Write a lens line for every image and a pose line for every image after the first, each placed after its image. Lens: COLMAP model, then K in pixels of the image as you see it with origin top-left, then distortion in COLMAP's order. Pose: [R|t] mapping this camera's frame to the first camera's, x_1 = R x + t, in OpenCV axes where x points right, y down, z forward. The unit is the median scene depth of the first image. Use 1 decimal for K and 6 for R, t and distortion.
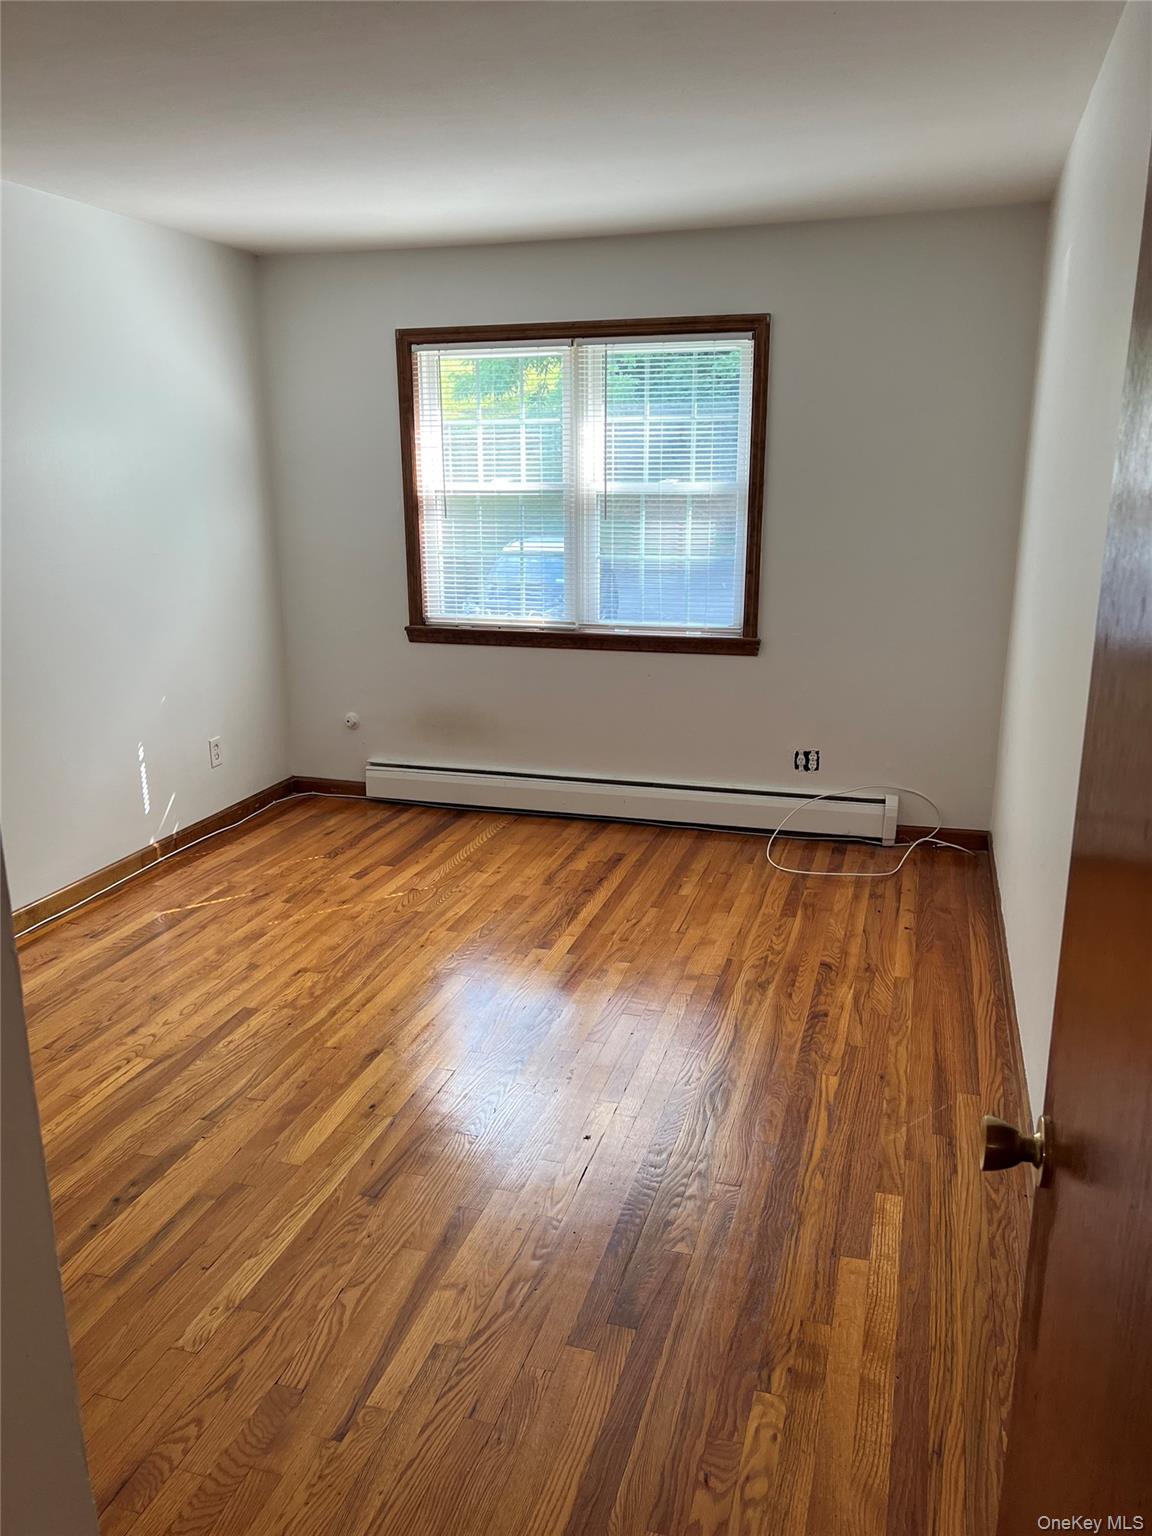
lens RADIAL K [[1154.7, 0, 576.7], [0, 1154.7, 766.9], [0, 0, 1]] dist [0.003043, -0.007237]
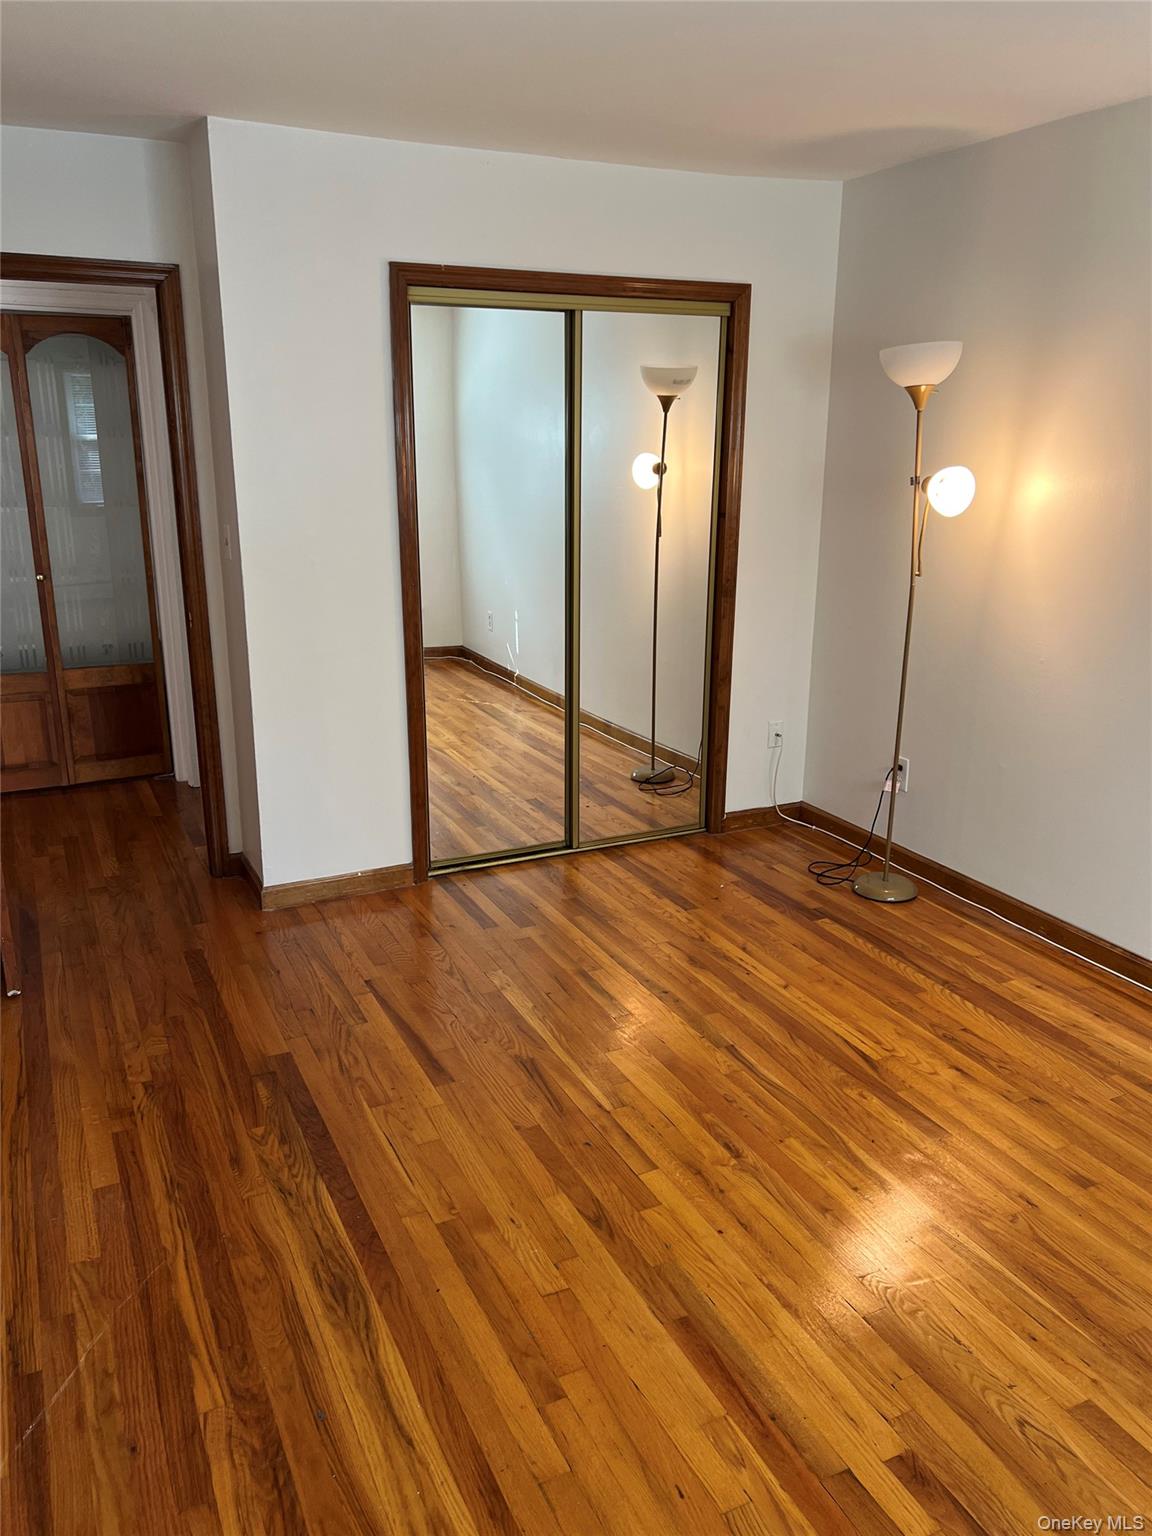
lens RADIAL K [[1154.7, 0, 576.1], [0, 1154.7, 768.2], [0, 0, 1]] dist [0.003043, -0.007237]
pose [[-0.733971, 0.193408, -0.651061, 0.446376], [-0.172944, 0.873777, 0.454537, -0.395900], [0.656793, 0.446214, -0.607878, 1.447753]]
